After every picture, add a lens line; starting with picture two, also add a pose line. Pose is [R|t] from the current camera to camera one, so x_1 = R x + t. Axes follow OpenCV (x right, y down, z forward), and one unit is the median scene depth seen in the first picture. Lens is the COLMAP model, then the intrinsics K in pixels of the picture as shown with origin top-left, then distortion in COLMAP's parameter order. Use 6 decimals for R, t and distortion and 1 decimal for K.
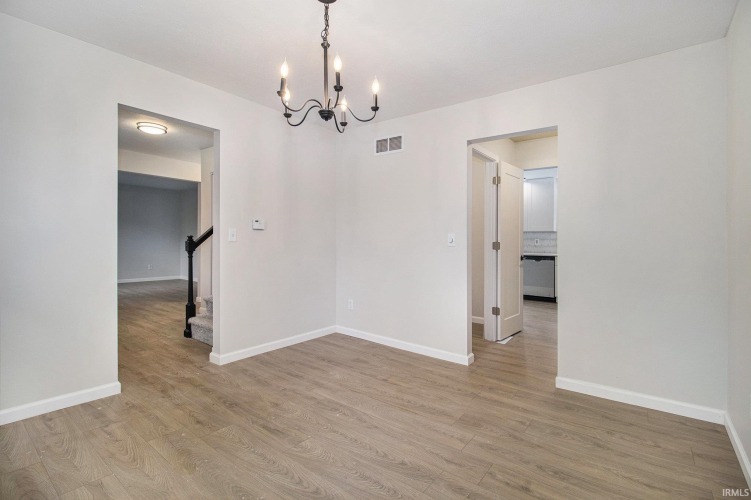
lens RADIAL K [[349.5, 0, 375.0], [0, 349.5, 246.5], [0, 0, 1]] dist [-0.008210, -0.002118]
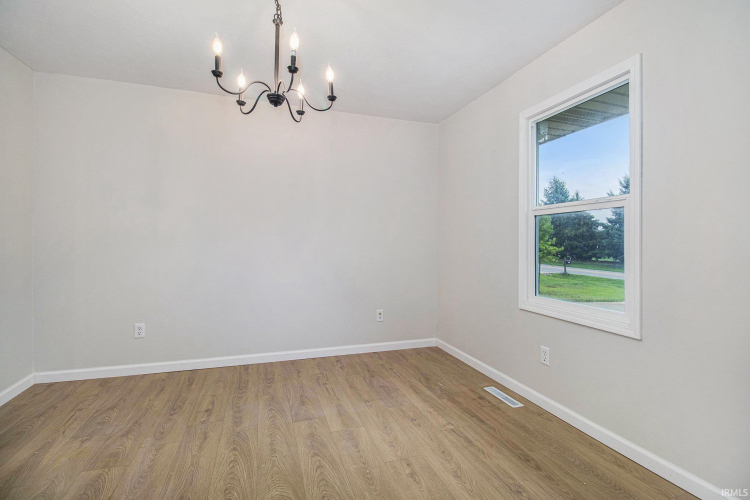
lens RADIAL K [[349.1, 0, 374.7], [0, 349.1, 246.1], [0, 0, 1]] dist [-0.008210, -0.002118]
pose [[-0.840684, -0.023323, 0.541023, -0.828448], [-0.018833, 0.999727, 0.013834, -0.036187], [-0.541198, 0.001441, -0.840894, 1.607505]]
